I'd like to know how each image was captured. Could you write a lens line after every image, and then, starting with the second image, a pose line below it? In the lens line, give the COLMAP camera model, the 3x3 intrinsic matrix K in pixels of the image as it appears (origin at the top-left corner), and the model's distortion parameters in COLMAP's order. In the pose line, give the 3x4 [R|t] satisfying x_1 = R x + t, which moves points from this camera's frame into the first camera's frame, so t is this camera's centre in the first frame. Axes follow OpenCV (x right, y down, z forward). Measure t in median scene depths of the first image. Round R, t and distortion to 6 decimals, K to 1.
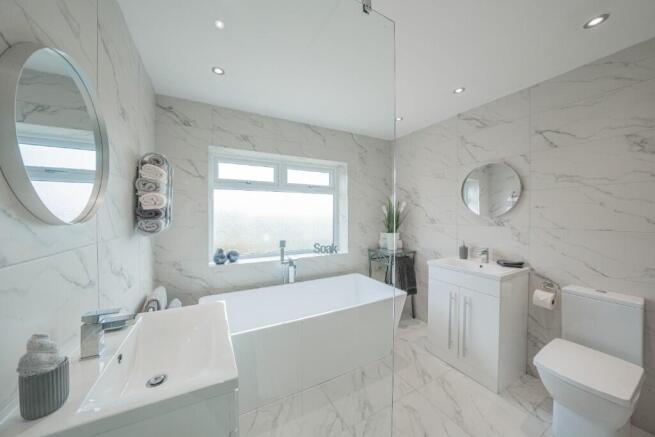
lens RADIAL K [[224.5, 0, 329.1], [0, 224.5, 216.4], [0, 0, 1]] dist [-0.018910, 0.000023]
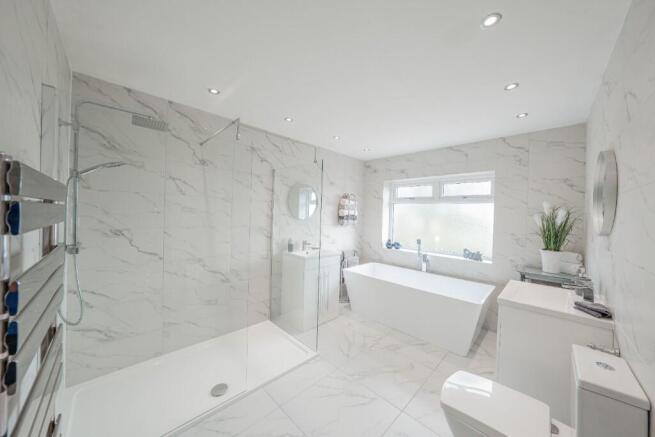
lens RADIAL K [[224.5, 0, 329.1], [0, 224.5, 216.4], [0, 0, 1]] dist [-0.018910, 0.000023]
pose [[0.287749, 0.018261, -0.957532, 0.937045], [-0.041088, 0.999133, 0.006707, -0.021425], [0.956824, 0.037413, 0.288250, 0.055424]]
